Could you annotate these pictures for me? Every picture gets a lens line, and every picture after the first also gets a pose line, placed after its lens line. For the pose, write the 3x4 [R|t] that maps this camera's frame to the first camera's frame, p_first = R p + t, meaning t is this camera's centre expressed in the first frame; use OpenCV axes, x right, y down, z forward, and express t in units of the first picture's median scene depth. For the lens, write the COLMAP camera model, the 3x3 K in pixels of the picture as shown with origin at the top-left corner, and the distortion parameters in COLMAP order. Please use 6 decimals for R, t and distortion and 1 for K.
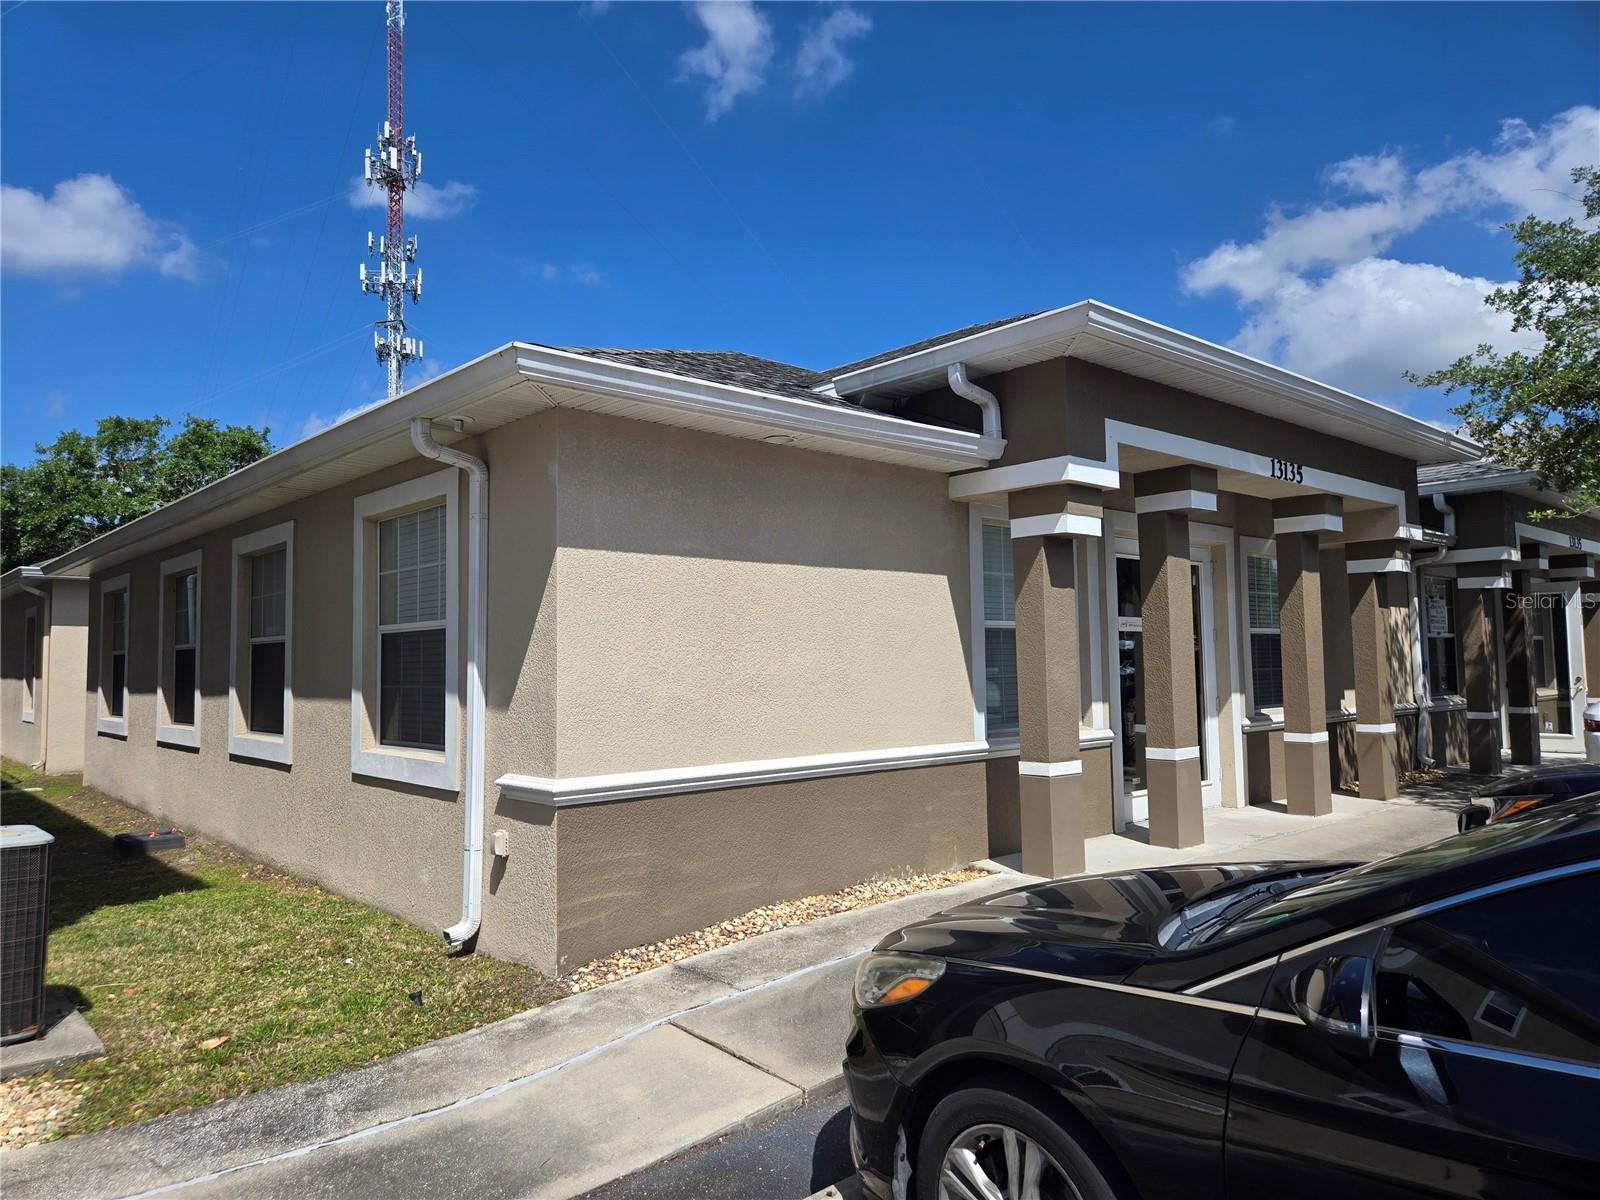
lens RADIAL K [[1070.9, 0, 794.8], [0, 1070.9, 601.3], [0, 0, 1]] dist [0.075763, -0.068267]
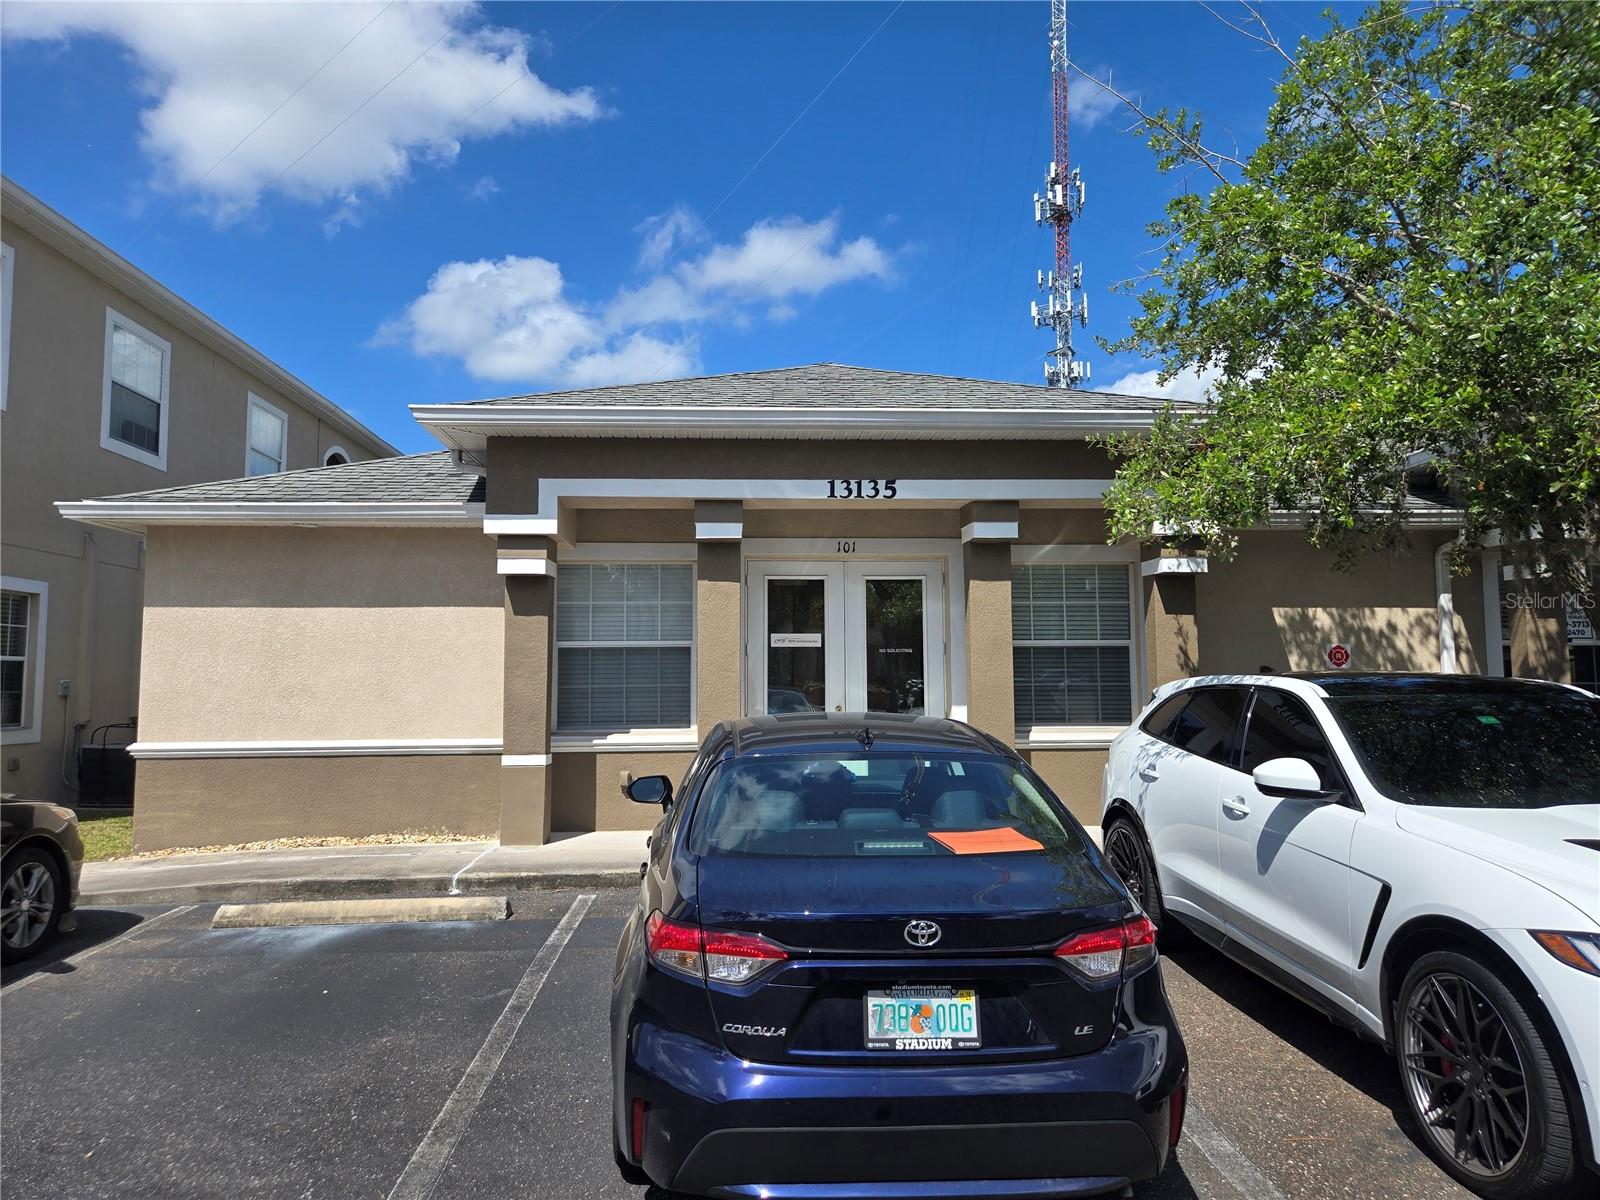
lens RADIAL K [[1070.9, 0, 794.8], [0, 1070.9, 601.3], [0, 0, 1]] dist [0.075763, -0.068267]
pose [[0.783794, -0.036646, -0.619939, 1.000895], [0.031495, 0.999318, -0.019253, 0.003064], [0.620222, -0.004435, 0.784414, 0.166461]]
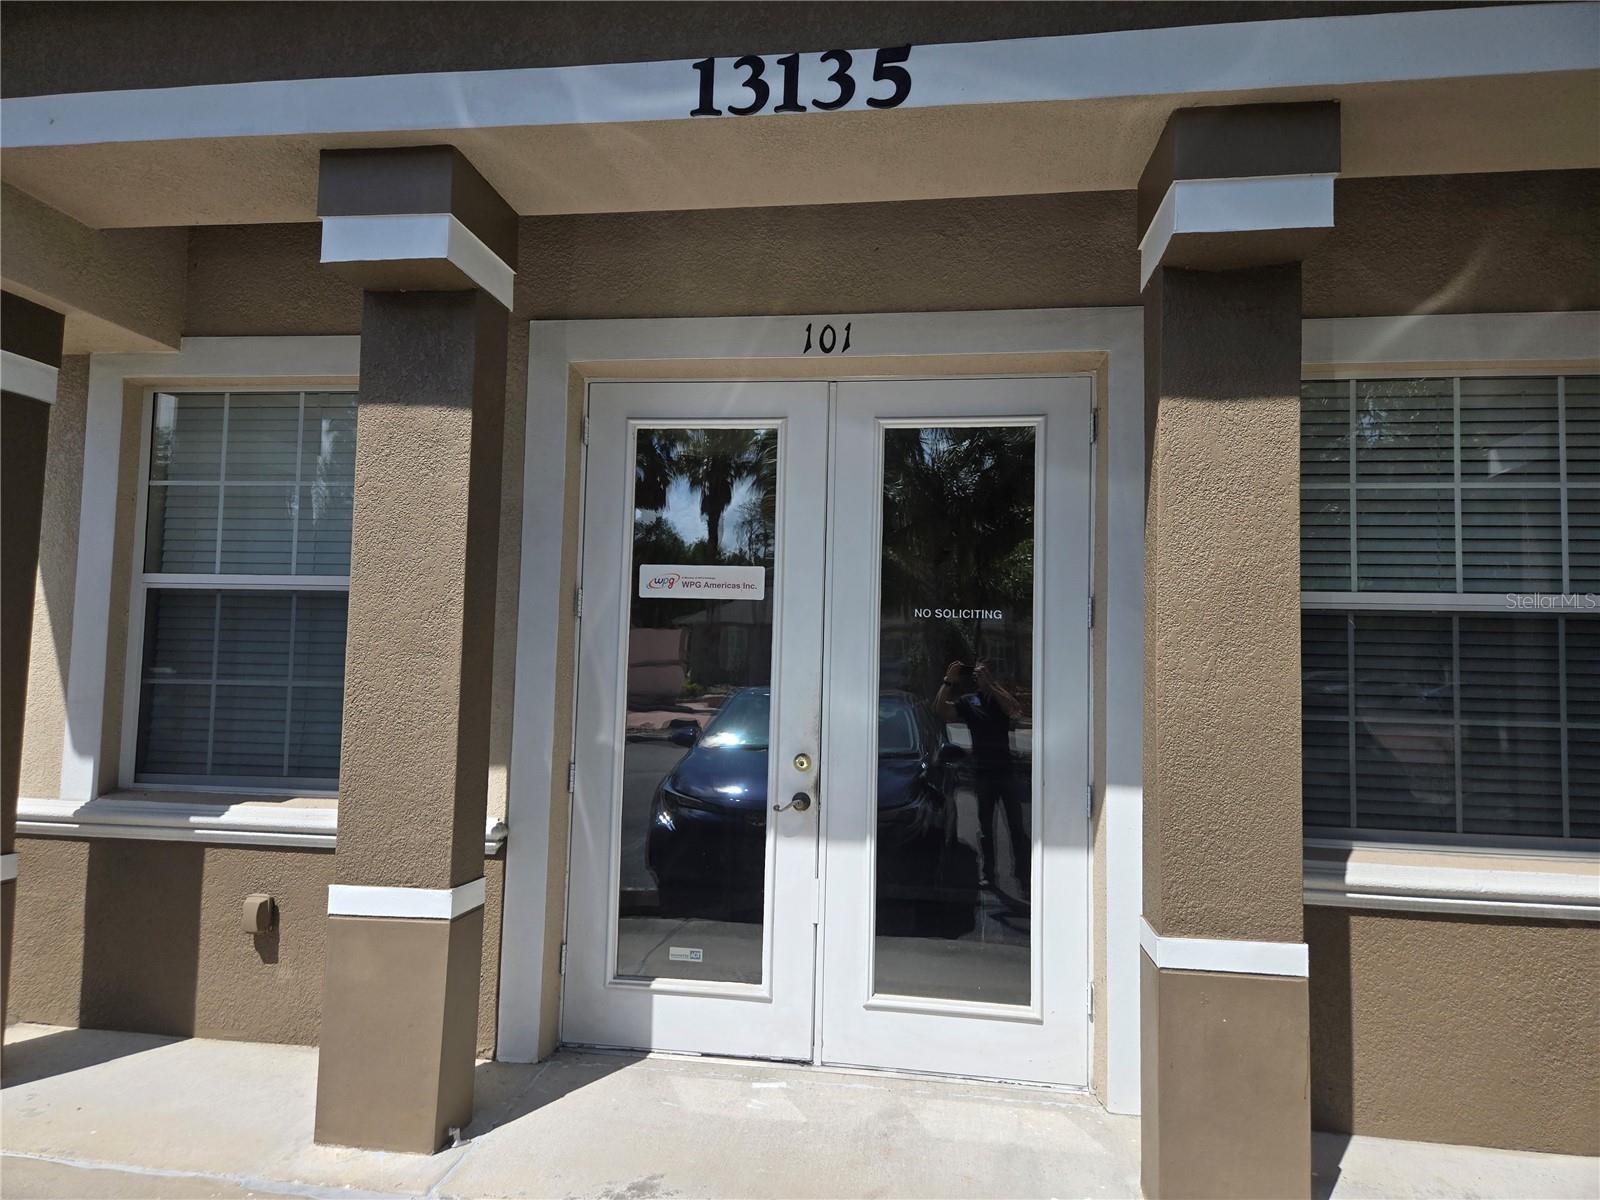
lens RADIAL K [[1070.9, 0, 794.8], [0, 1070.9, 601.3], [0, 0, 1]] dist [0.075763, -0.068267]
pose [[0.642749, -0.016039, -0.765909, 0.677608], [0.010032, 0.999871, -0.012519, 0.035423], [0.766011, 0.000363, 0.642827, 0.776242]]
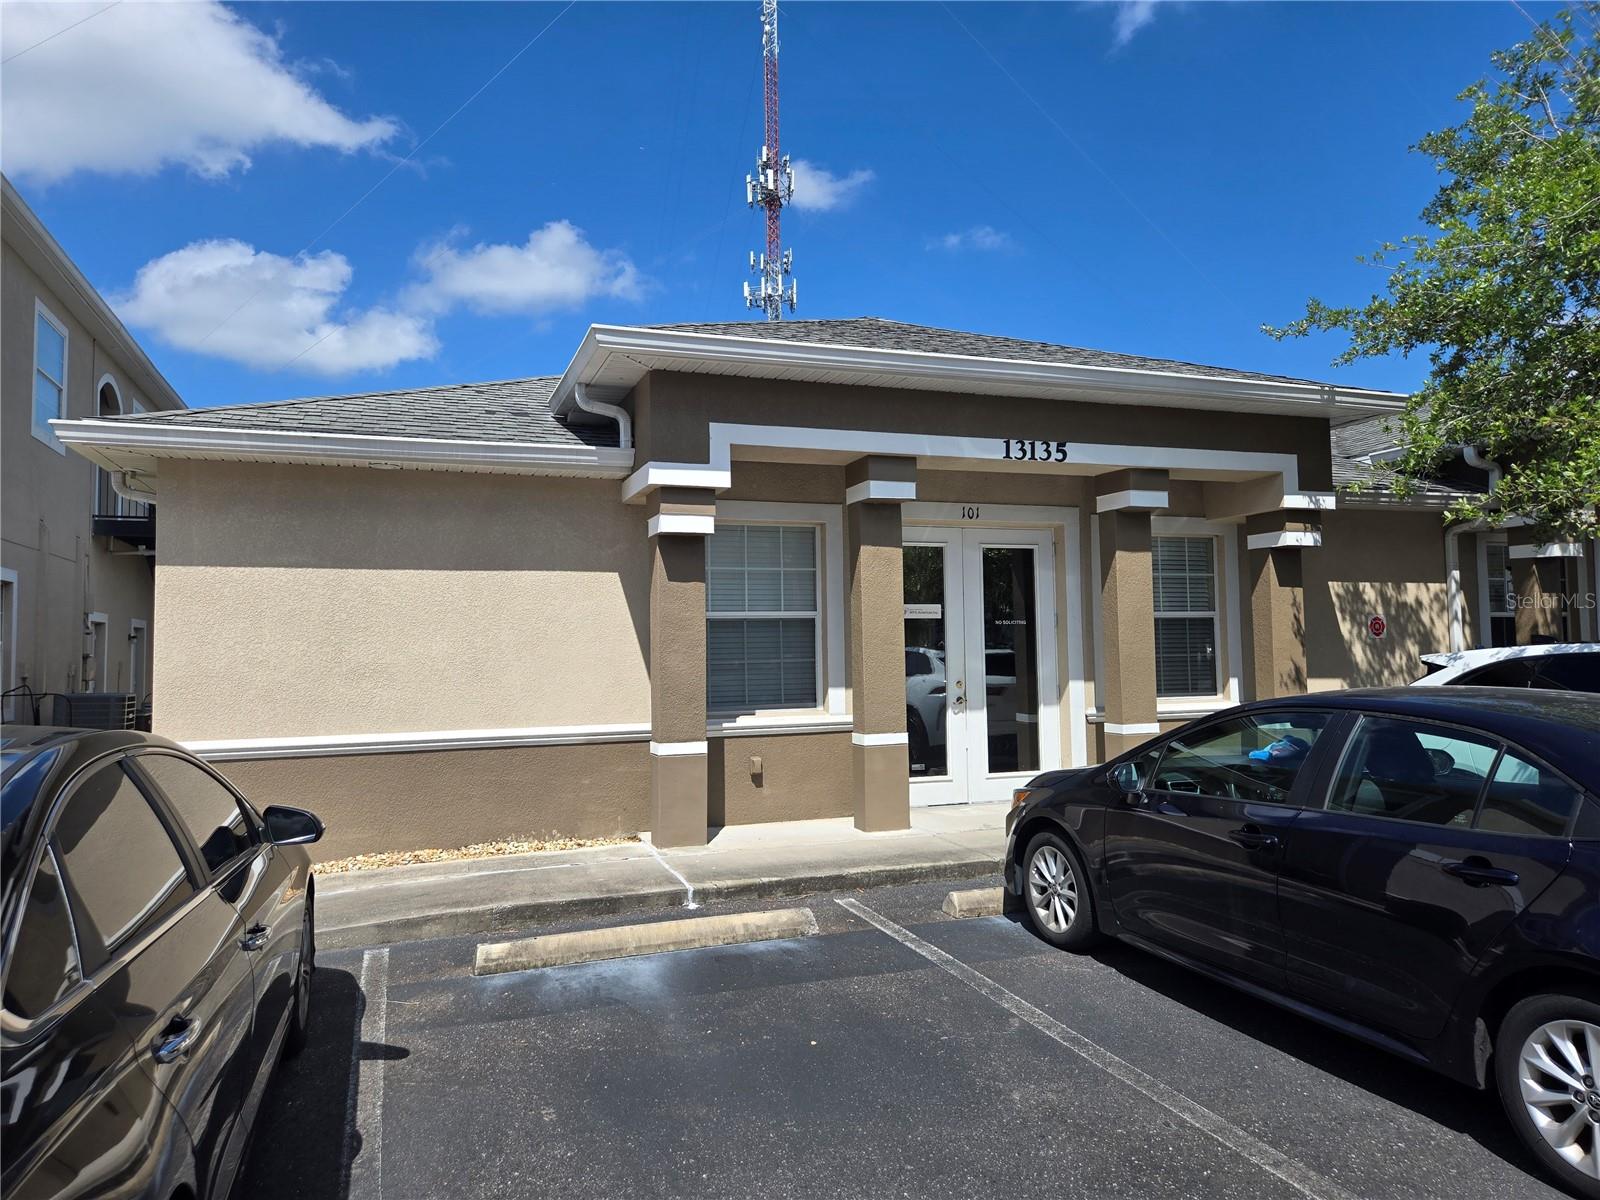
lens RADIAL K [[1070.9, 0, 794.8], [0, 1070.9, 601.3], [0, 0, 1]] dist [0.075763, -0.068267]
pose [[0.929846, -0.018126, -0.367502, 0.589469], [0.024038, 0.999645, 0.011515, -0.002379], [0.367163, -0.019541, 0.929951, 0.031570]]
